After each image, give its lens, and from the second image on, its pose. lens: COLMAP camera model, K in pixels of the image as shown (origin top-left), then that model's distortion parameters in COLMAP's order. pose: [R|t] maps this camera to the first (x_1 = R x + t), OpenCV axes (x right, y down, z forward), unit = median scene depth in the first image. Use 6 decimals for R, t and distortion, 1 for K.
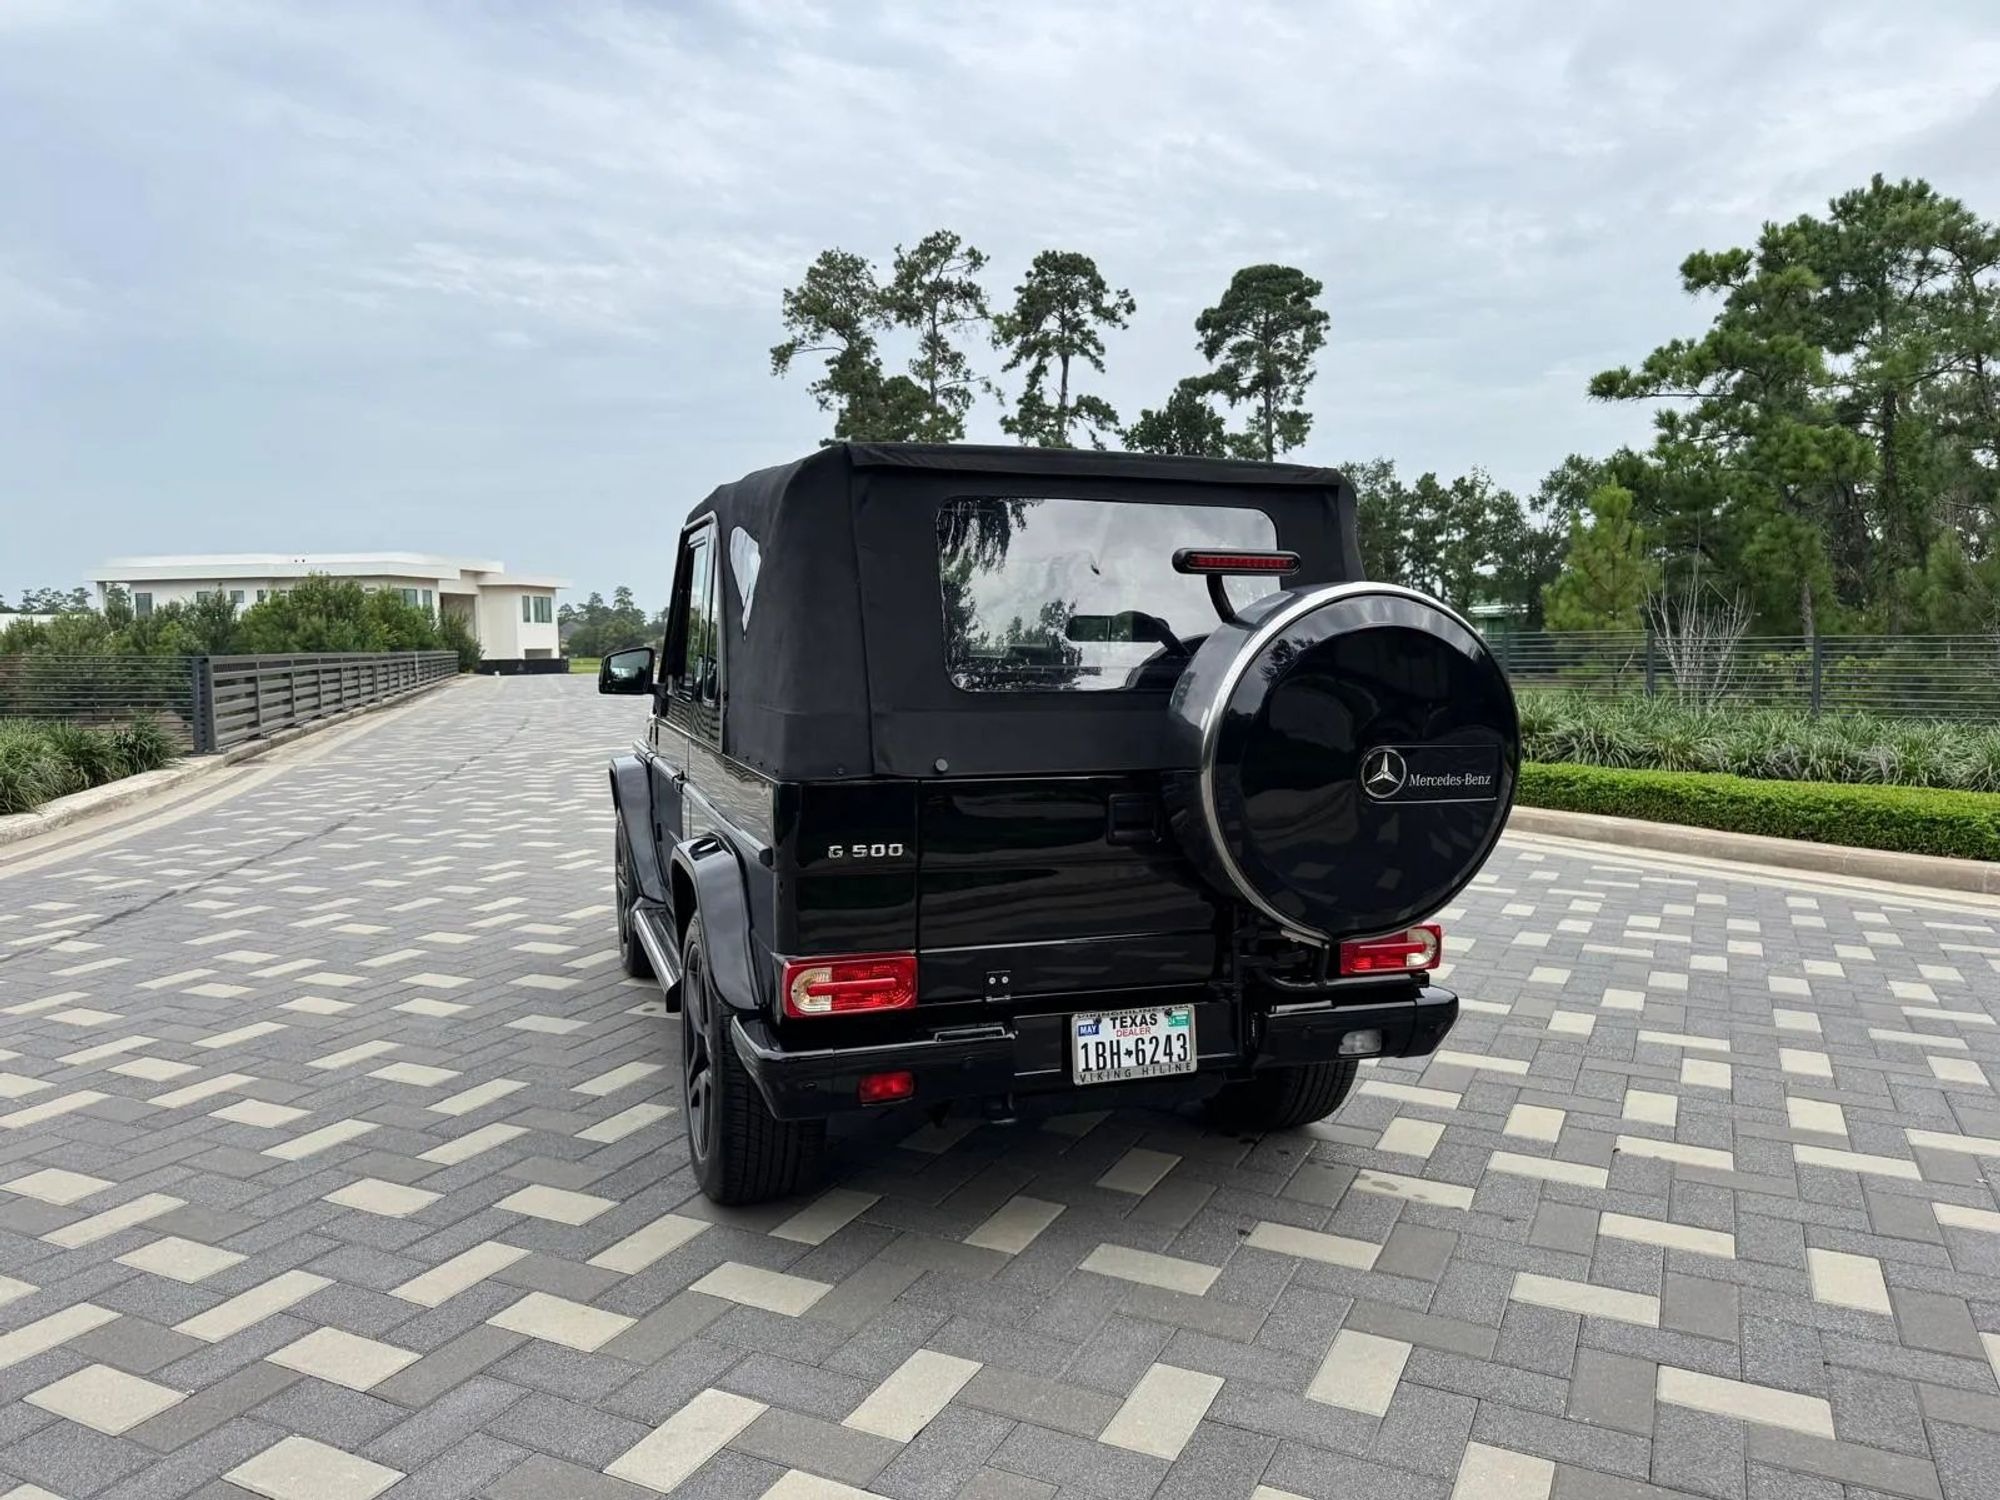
lens RADIAL K [[1396.3, 0, 1005.2], [0, 1396.3, 759.9], [0, 0, 1]] dist [0.081890, -0.111098]
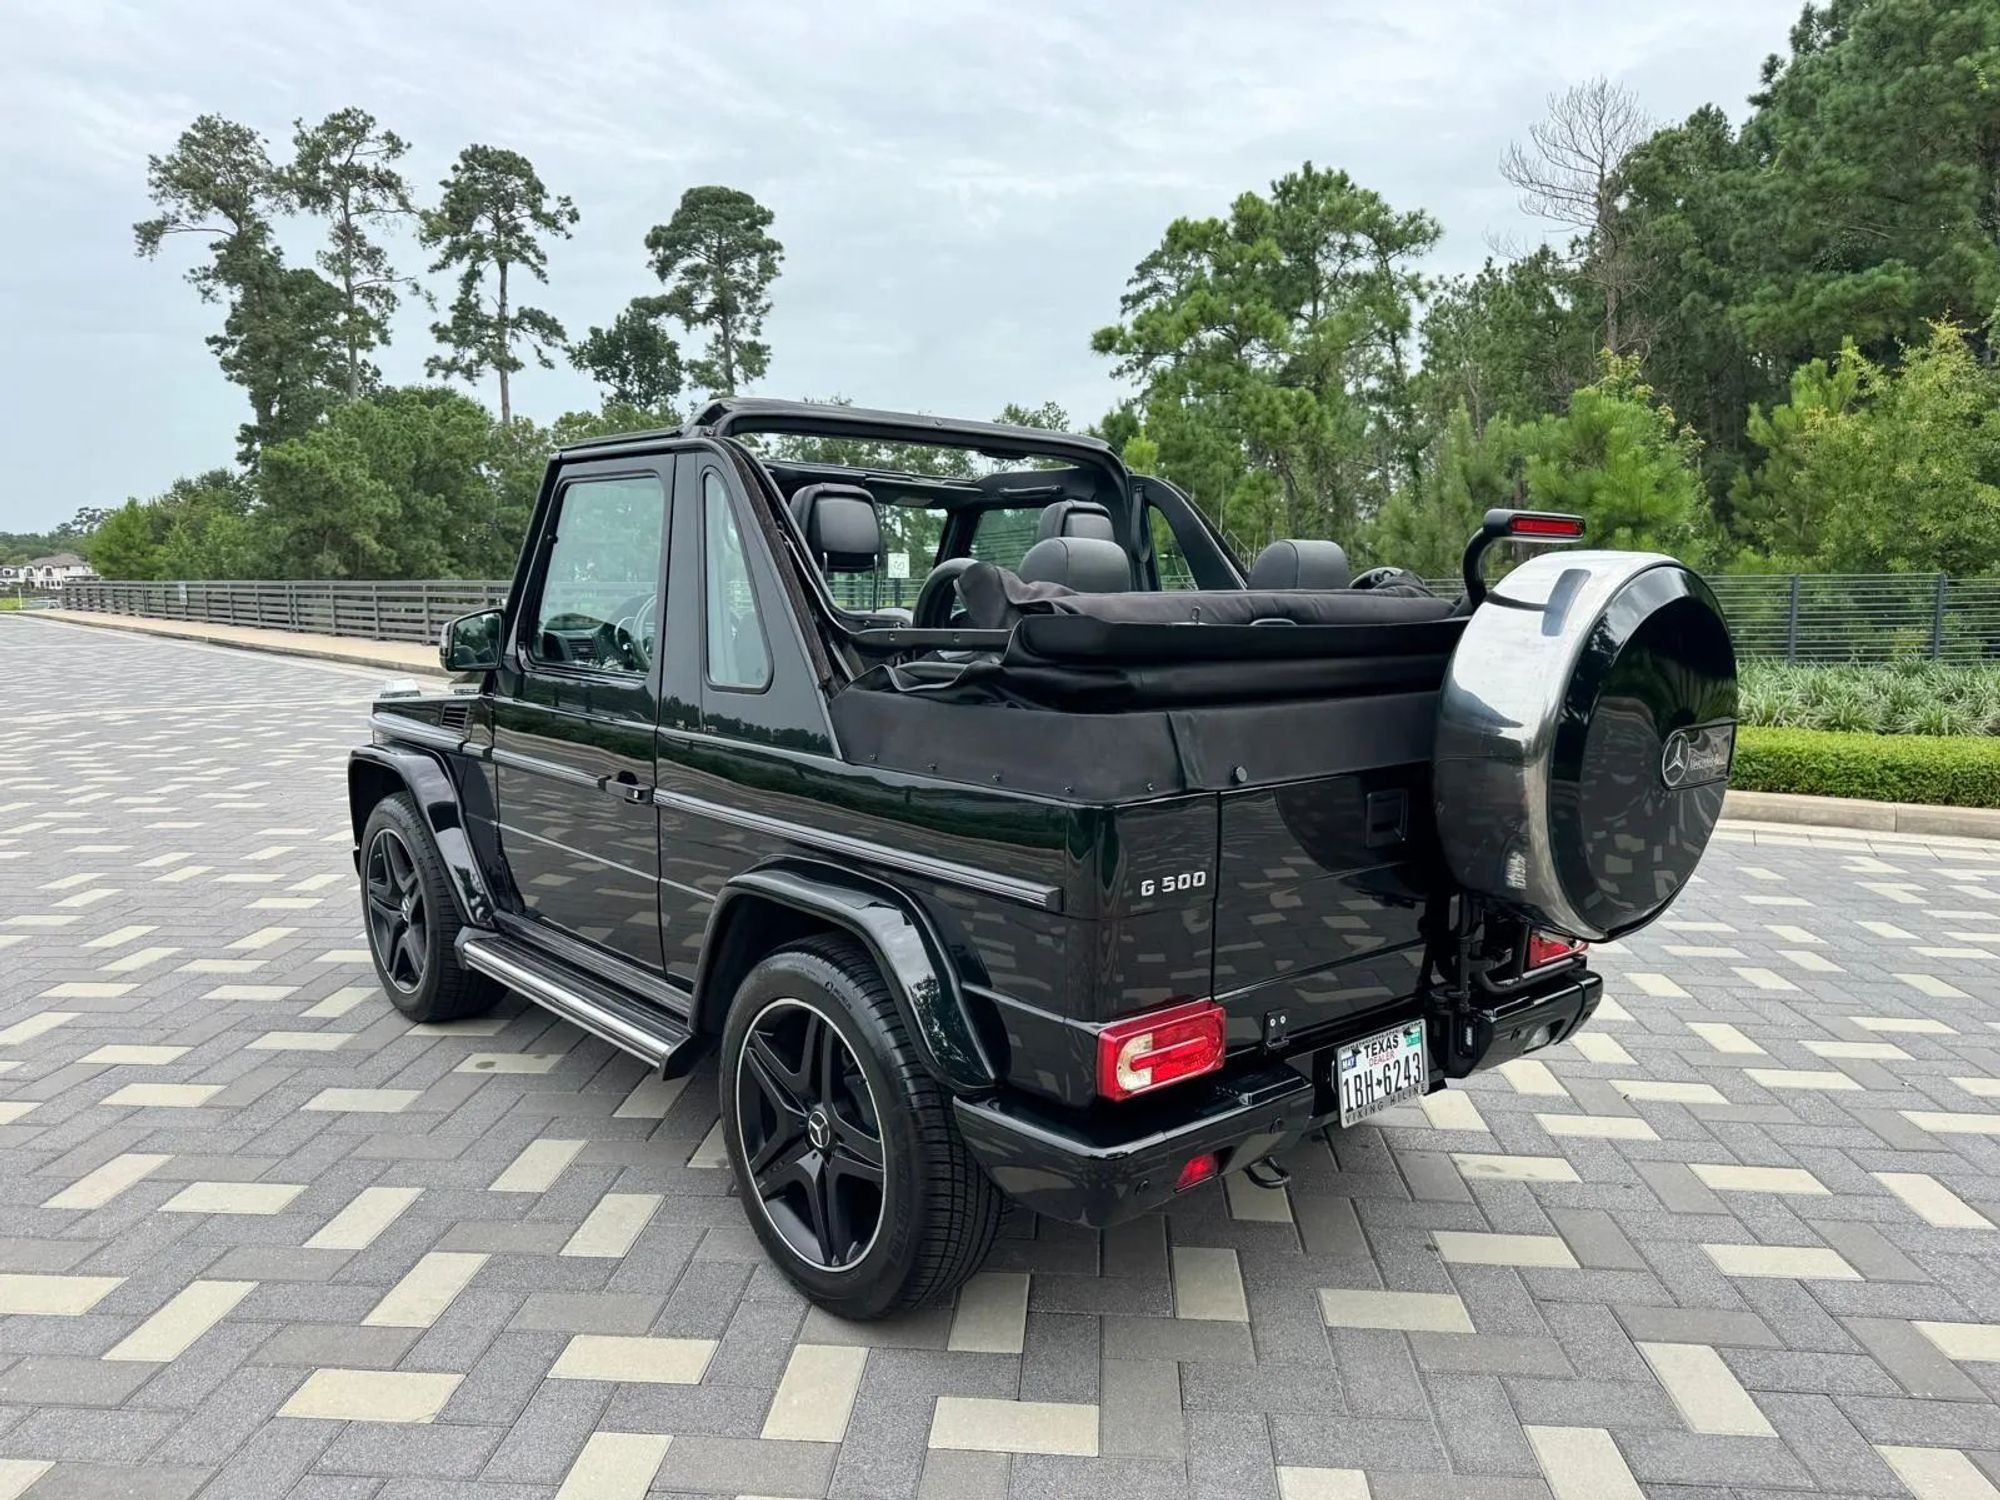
lens RADIAL K [[1405.5, 0, 992.5], [0, 1405.5, 775.6], [0, 0, 1]] dist [0.026934, -0.035648]
pose [[0.929070, -0.048725, 0.366680, -0.171255], [0.027769, 0.997676, 0.062213, -0.017188], [-0.368859, -0.047618, 0.928265, 0.102264]]
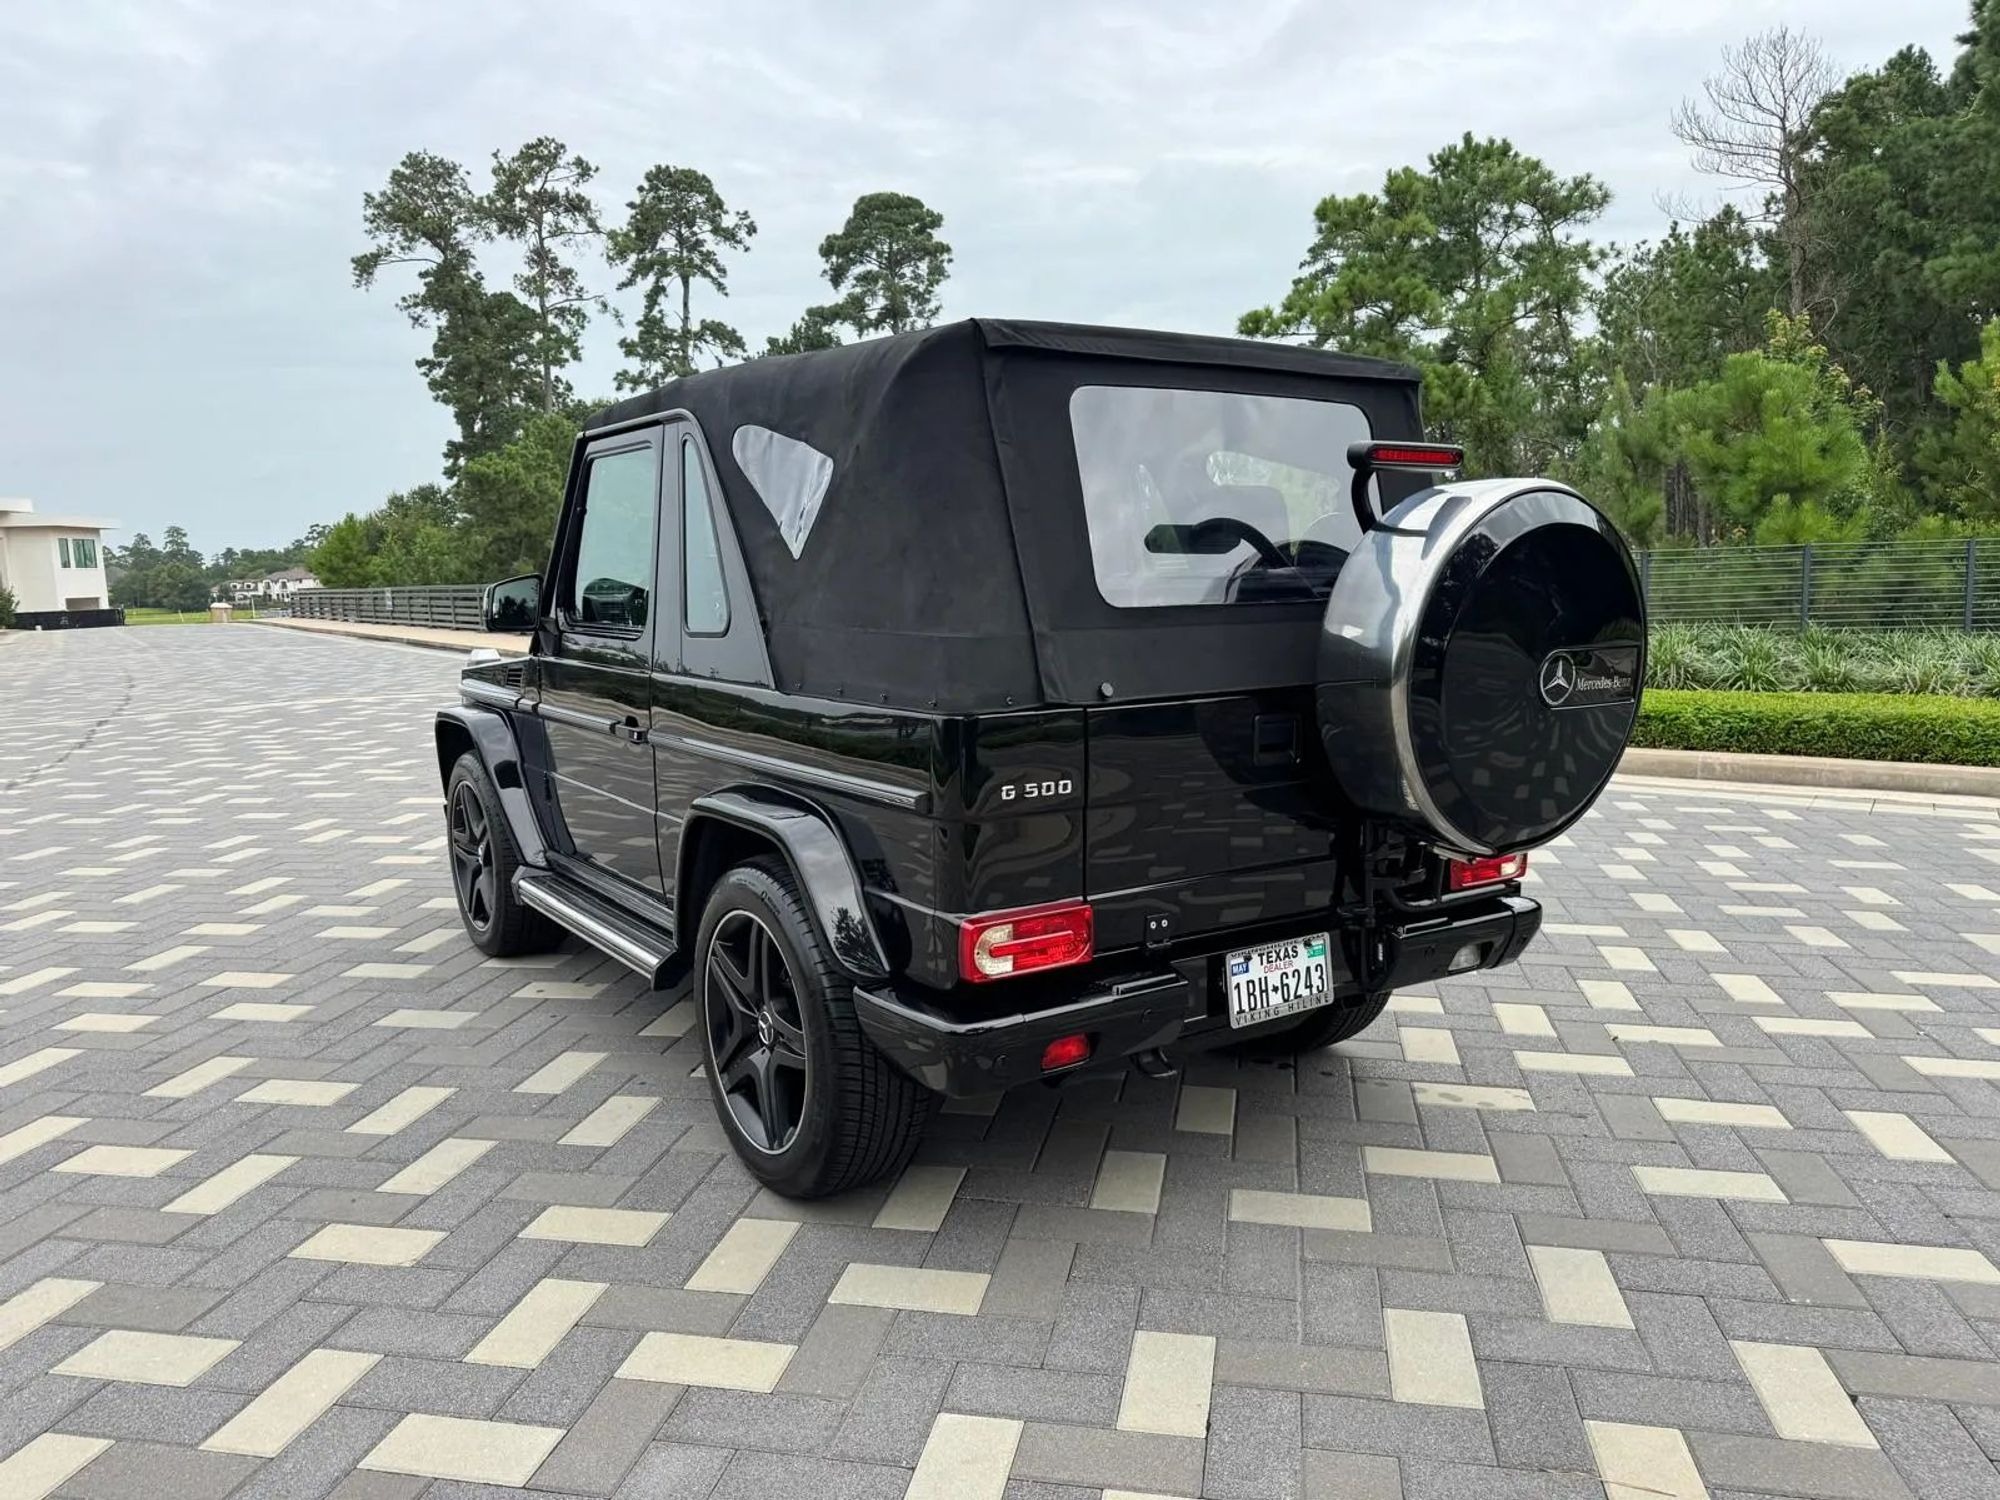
lens RADIAL K [[1402.9, 0, 994.7], [0, 1402.9, 766.0], [0, 0, 1]] dist [0.038597, -0.049397]
pose [[0.966993, -0.052314, 0.249373, -0.120422], [0.039904, 0.997712, 0.054566, 0.000363], [-0.251657, -0.042814, 0.966869, 0.054265]]
